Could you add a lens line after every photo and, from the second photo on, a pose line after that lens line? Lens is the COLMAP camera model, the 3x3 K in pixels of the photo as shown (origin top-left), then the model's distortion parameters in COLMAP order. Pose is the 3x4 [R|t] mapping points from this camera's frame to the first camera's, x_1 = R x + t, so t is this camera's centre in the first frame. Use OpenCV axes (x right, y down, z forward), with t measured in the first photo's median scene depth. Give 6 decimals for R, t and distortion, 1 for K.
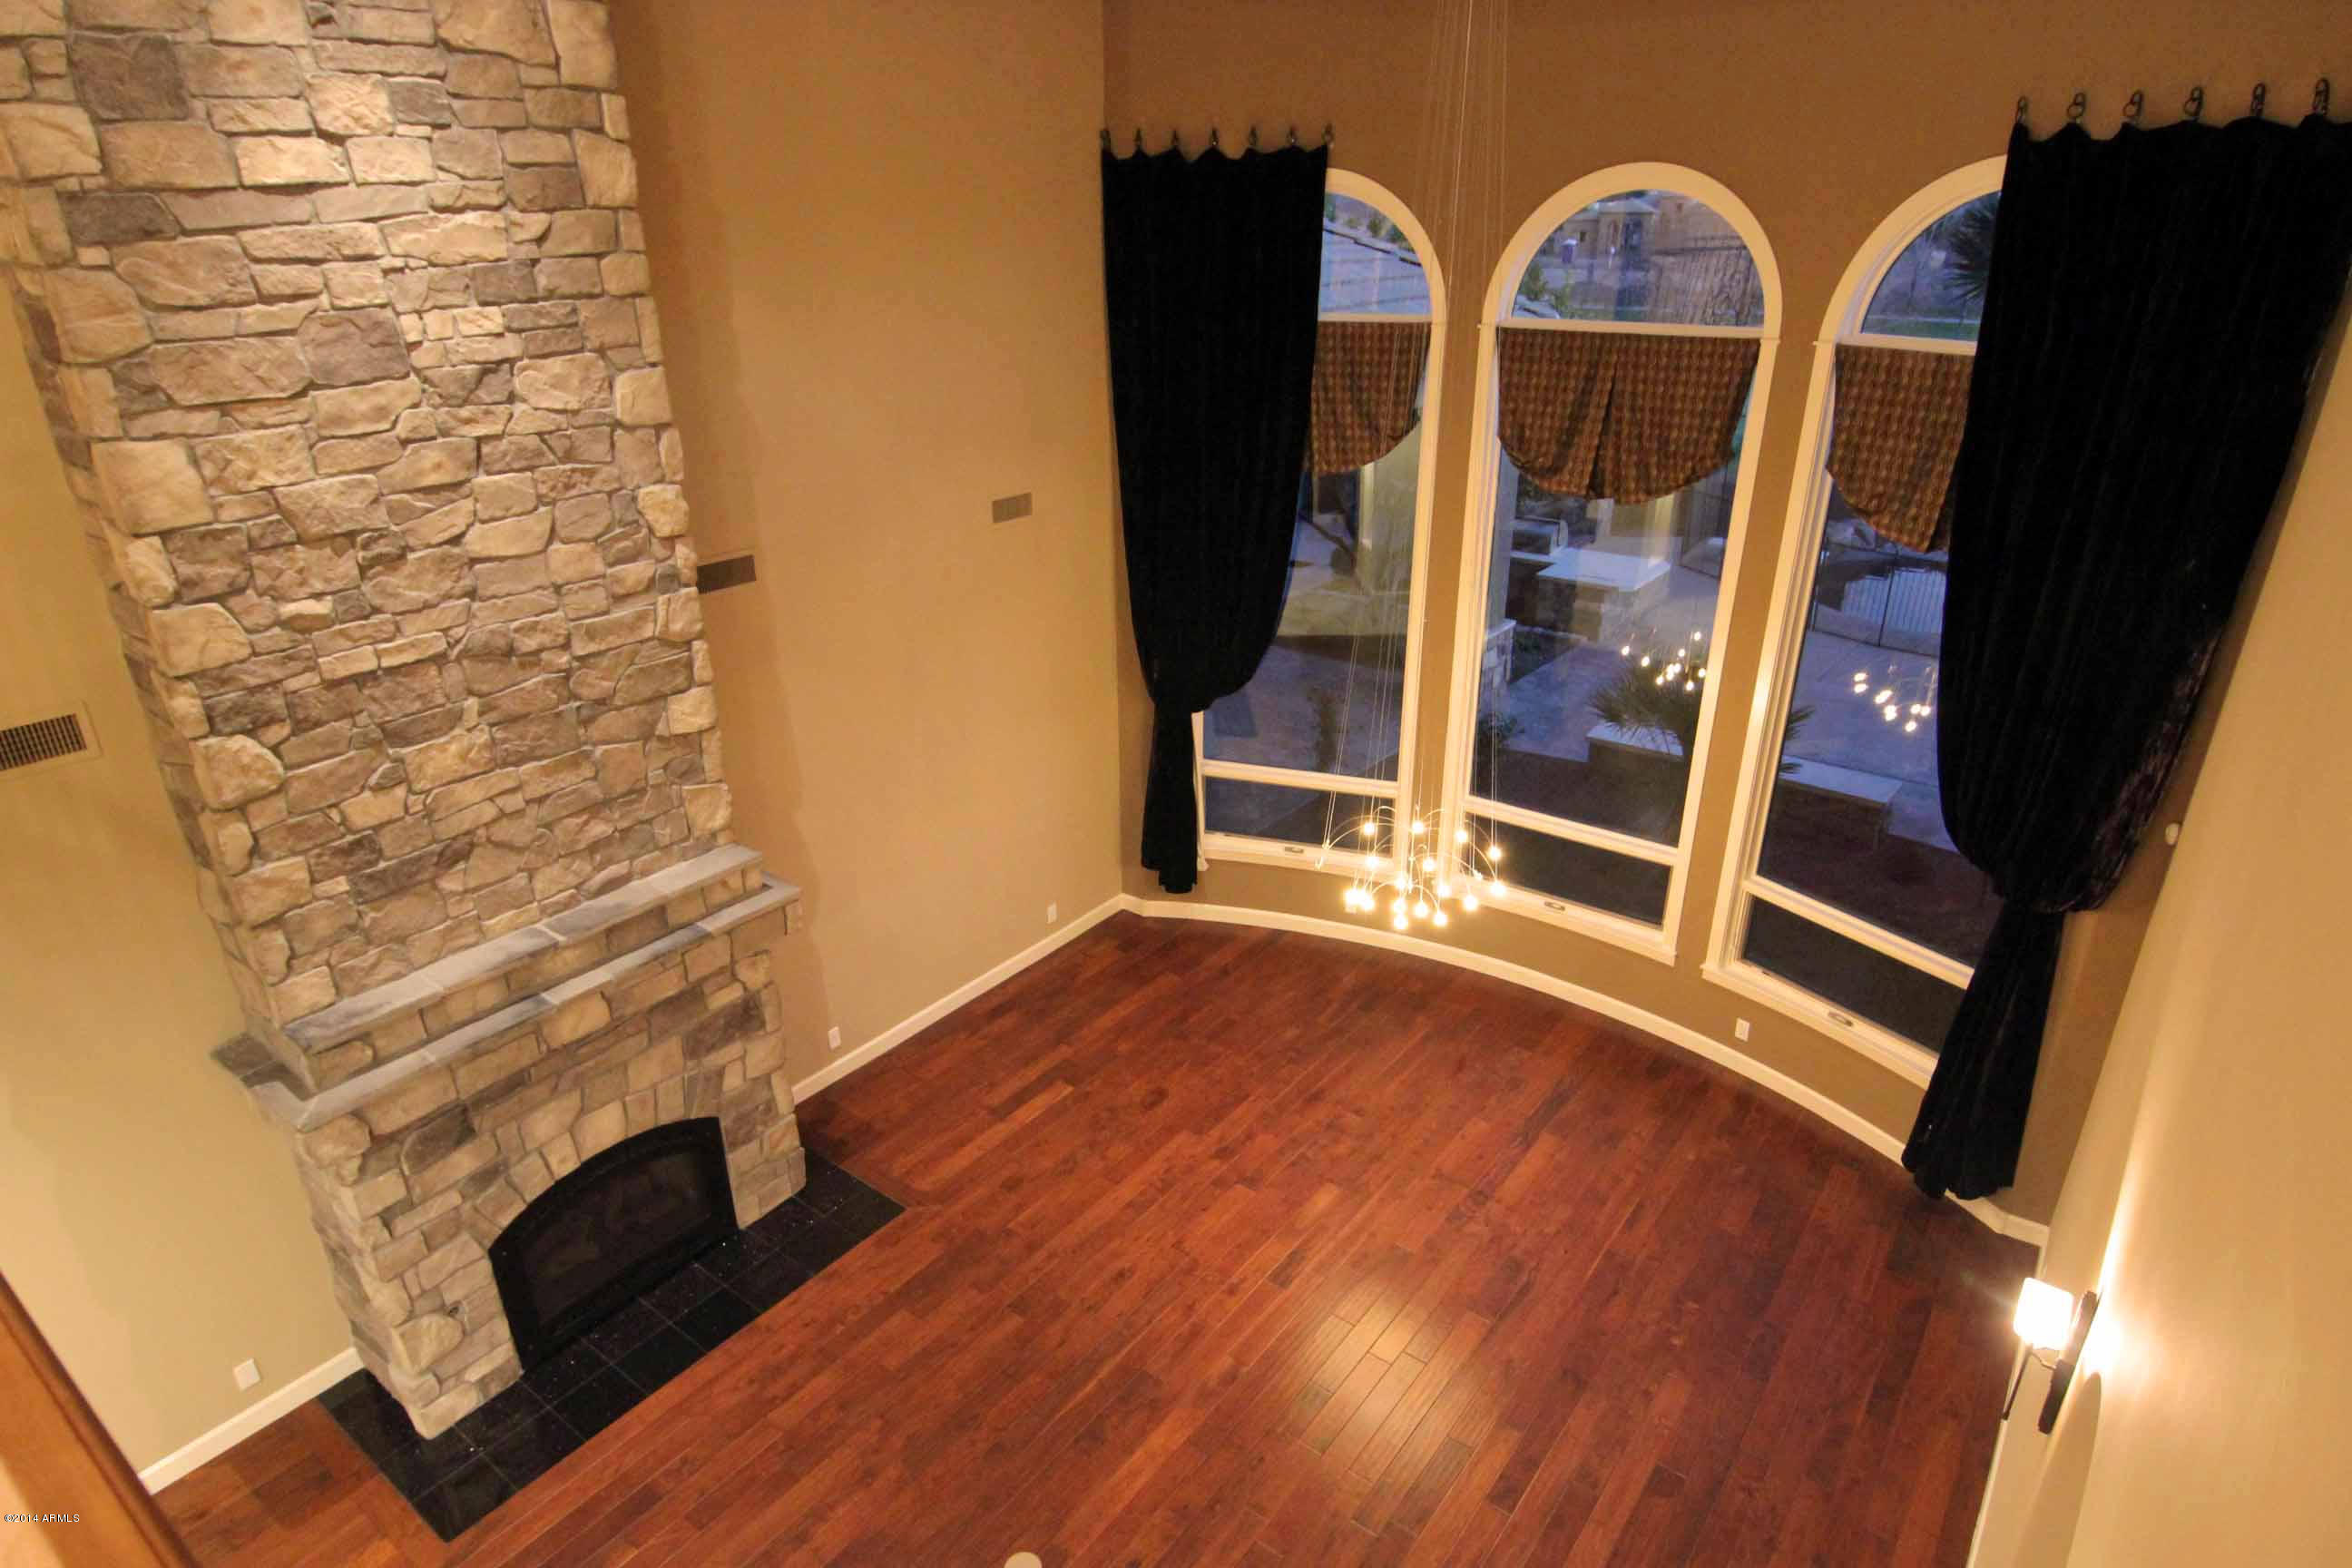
lens RADIAL K [[1337.4, 0, 1184.4], [0, 1337.4, 792.8], [0, 0, 1]] dist [-0.000583, -0.012419]
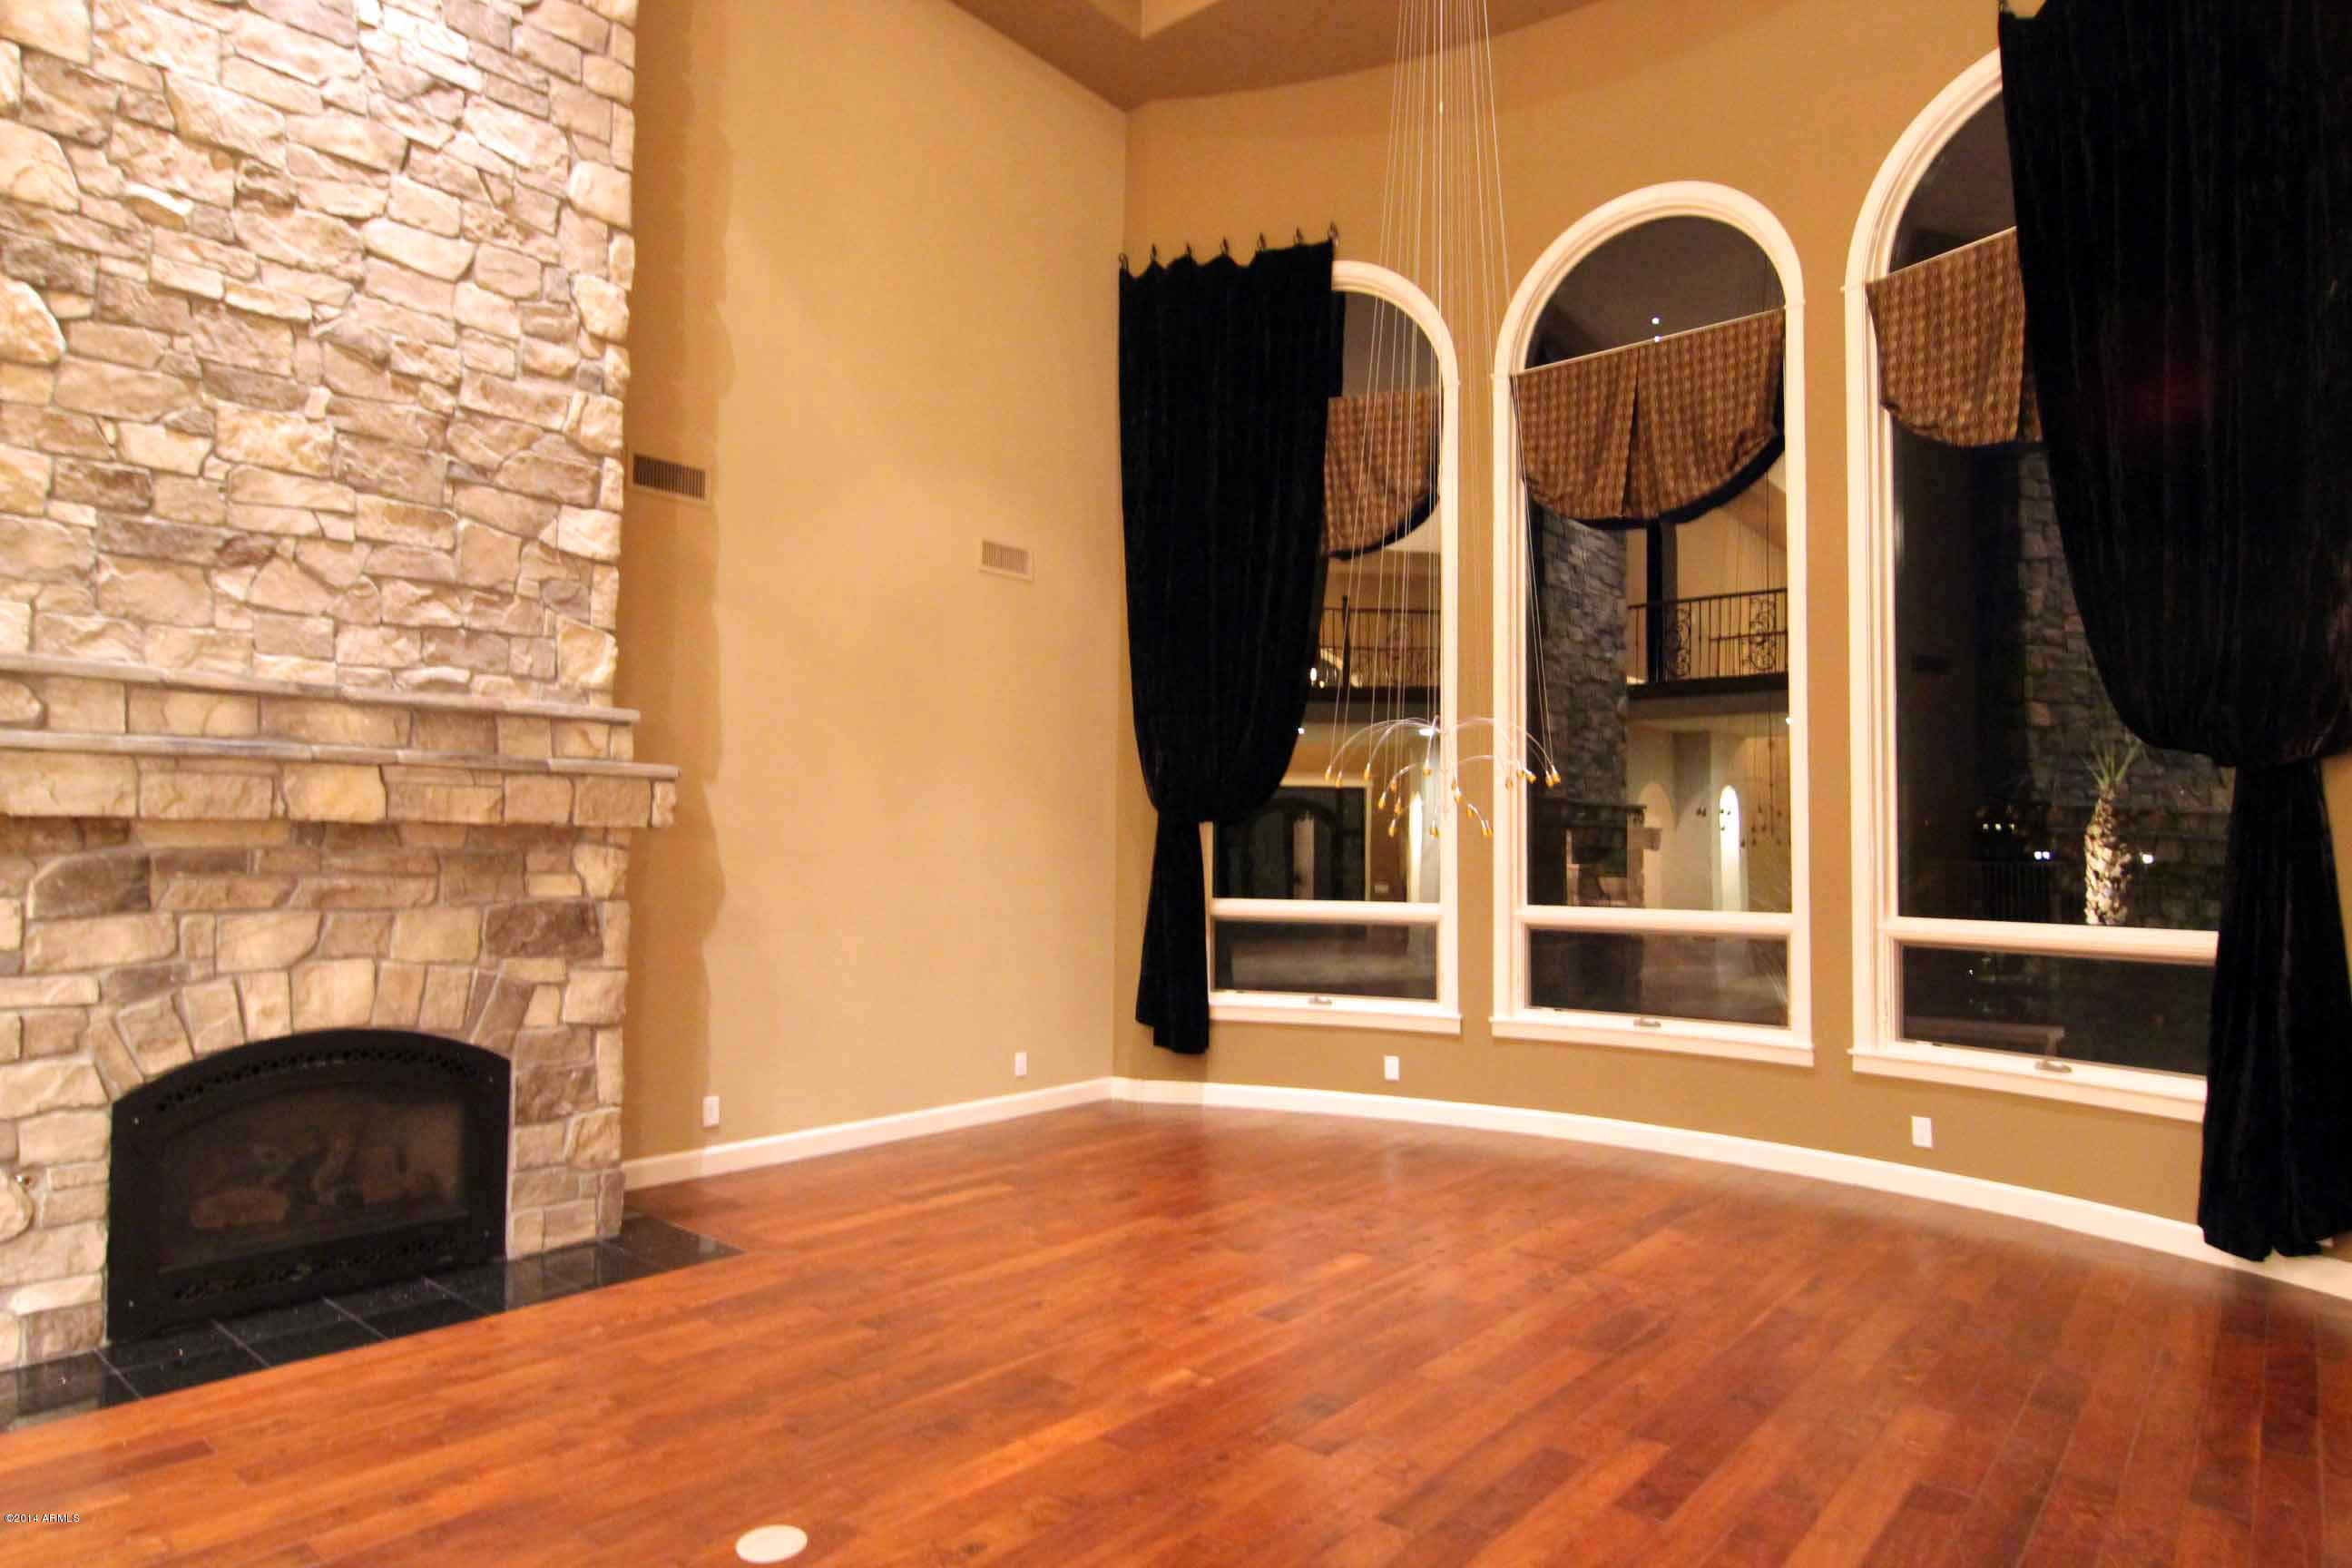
lens RADIAL K [[1337.4, 0, 1184.6], [0, 1337.4, 789.4], [0, 0, 1]] dist [-0.000583, -0.012419]
pose [[0.998575, 0.009334, -0.052546, 0.062382], [-0.031854, 0.894220, -0.446493, 0.453133], [0.042820, 0.447531, 0.893243, 0.313113]]
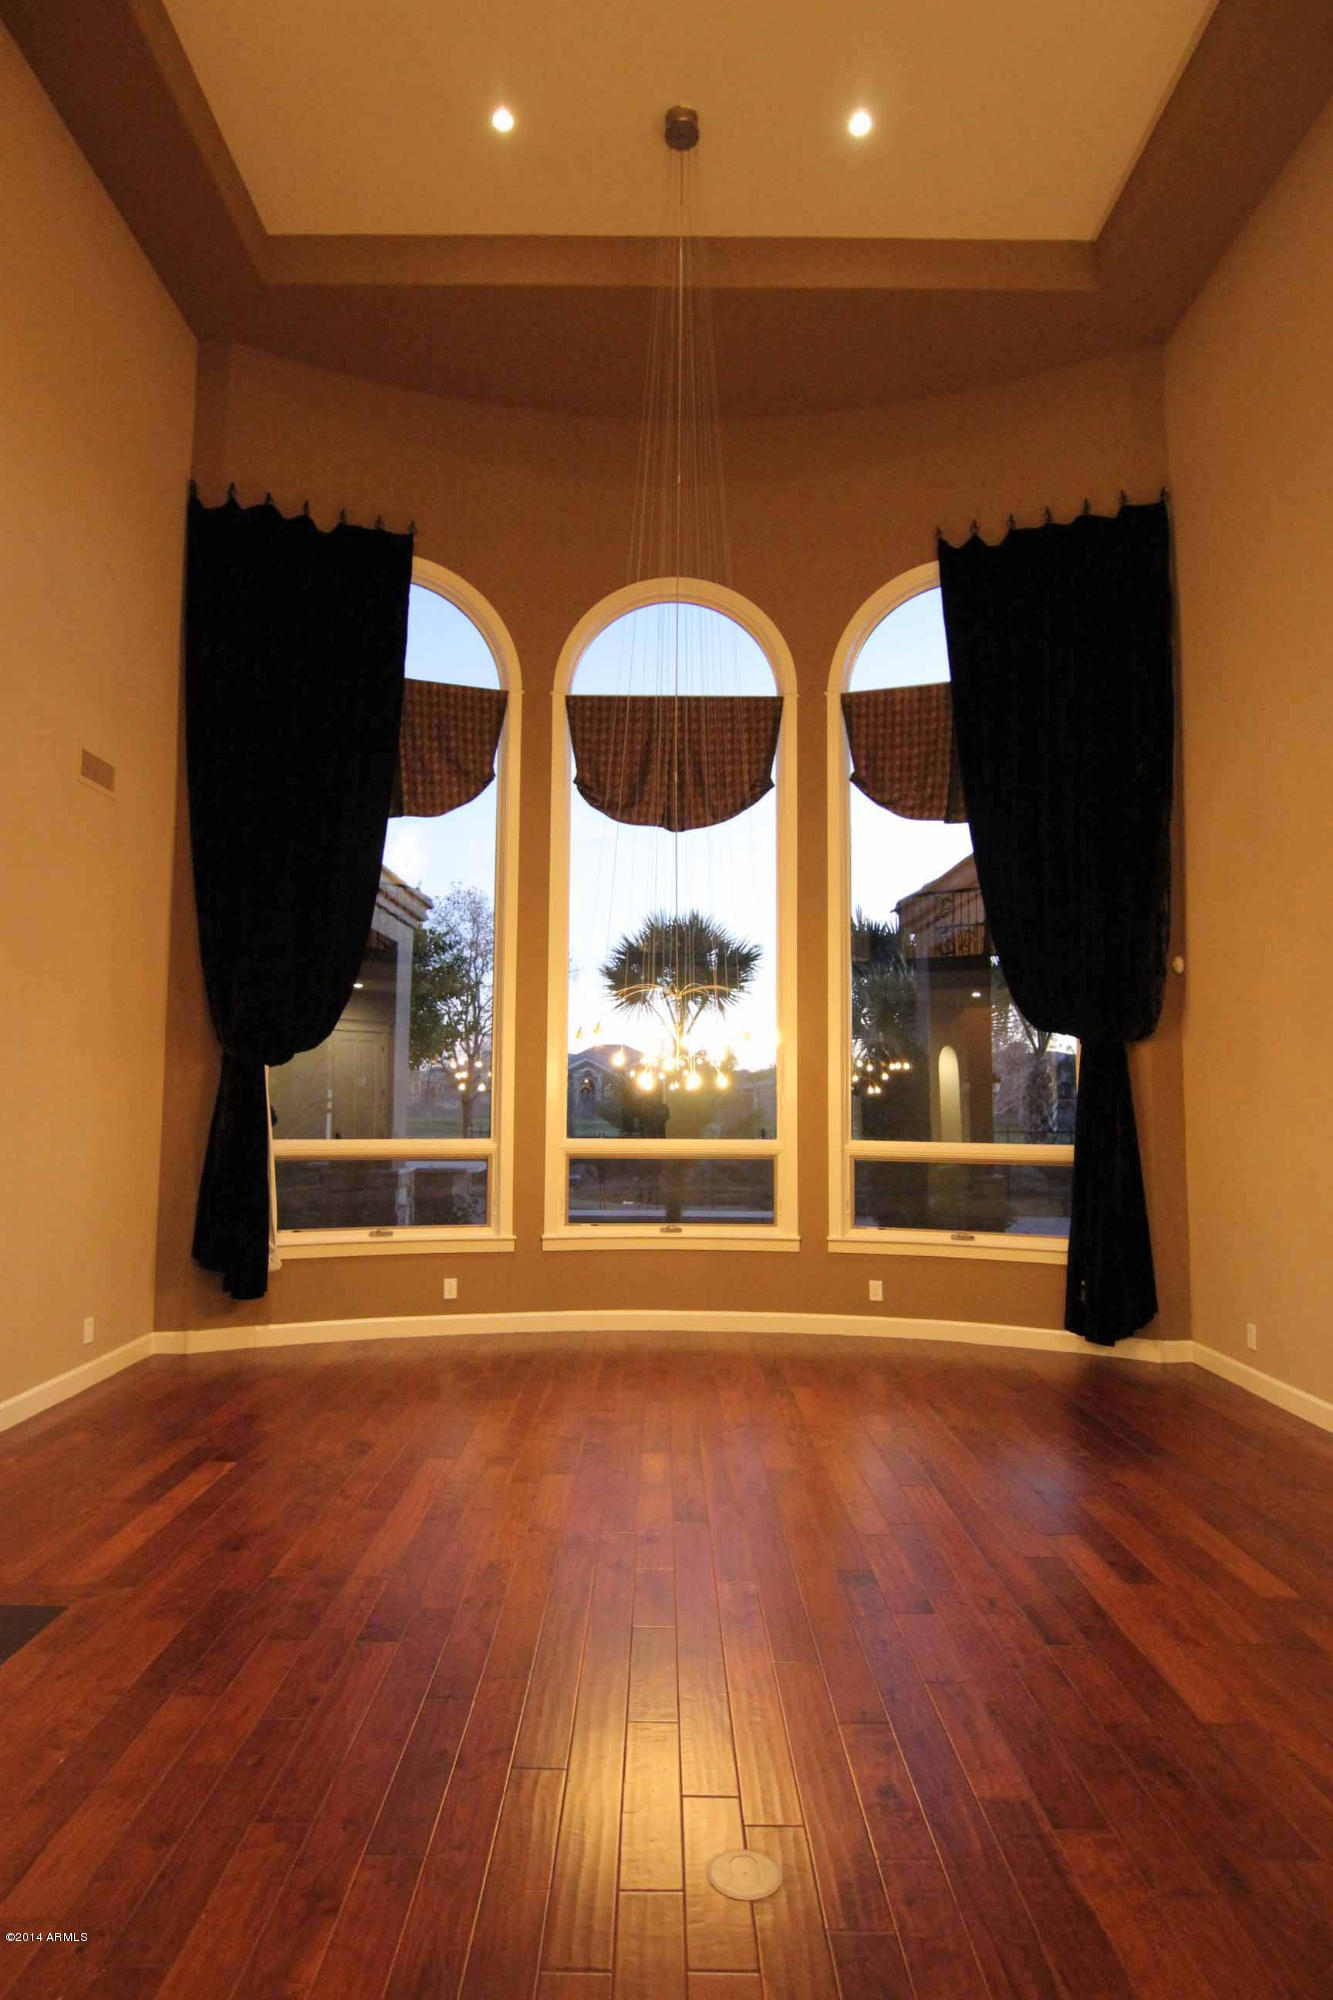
lens RADIAL K [[1137.2, 0, 658.4], [0, 1137.2, 1003.2], [0, 0, 1]] dist [-0.000583, -0.012419]
pose [[0.799236, 0.056120, 0.598391, -0.350049], [0.233142, 0.888720, -0.394743, 0.375756], [-0.553955, 0.455003, 0.697213, 0.474878]]
